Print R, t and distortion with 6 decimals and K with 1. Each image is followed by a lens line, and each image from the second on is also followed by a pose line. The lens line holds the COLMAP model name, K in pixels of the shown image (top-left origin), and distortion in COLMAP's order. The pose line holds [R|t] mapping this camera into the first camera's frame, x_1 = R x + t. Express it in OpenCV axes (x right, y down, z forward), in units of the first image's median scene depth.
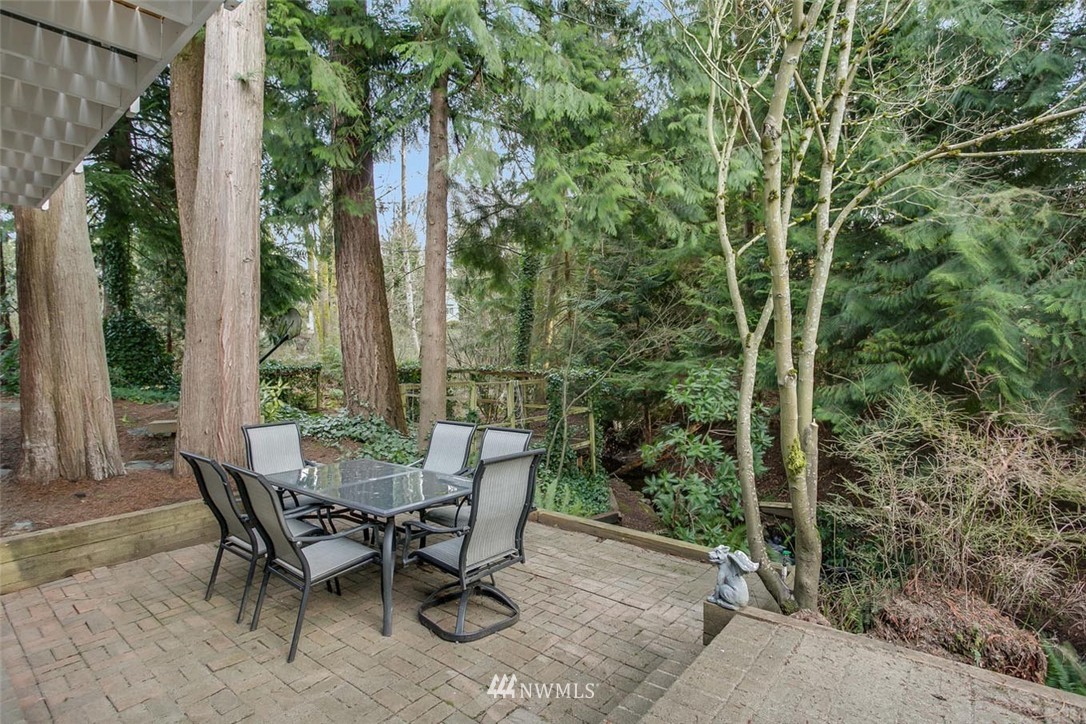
lens RADIAL K [[536.5, 0, 543.0], [0, 536.5, 362.0], [0, 0, 1]] dist [-0.034415, 0.000018]
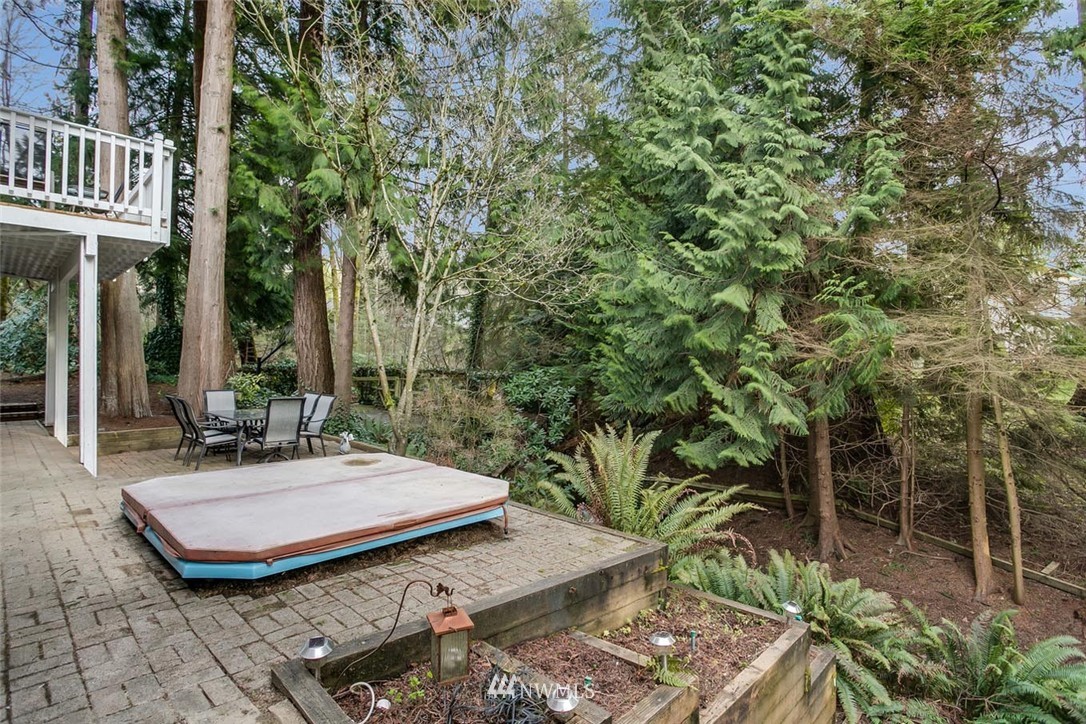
lens RADIAL K [[548.2, 0, 543.0], [0, 548.2, 362.0], [0, 0, 1]] dist [-0.013448, 0.000289]
pose [[0.995081, 0.016416, -0.097690, 0.931478], [-0.017137, 0.999832, -0.006546, 0.001657], [0.097566, 0.008188, 0.995195, -0.961501]]
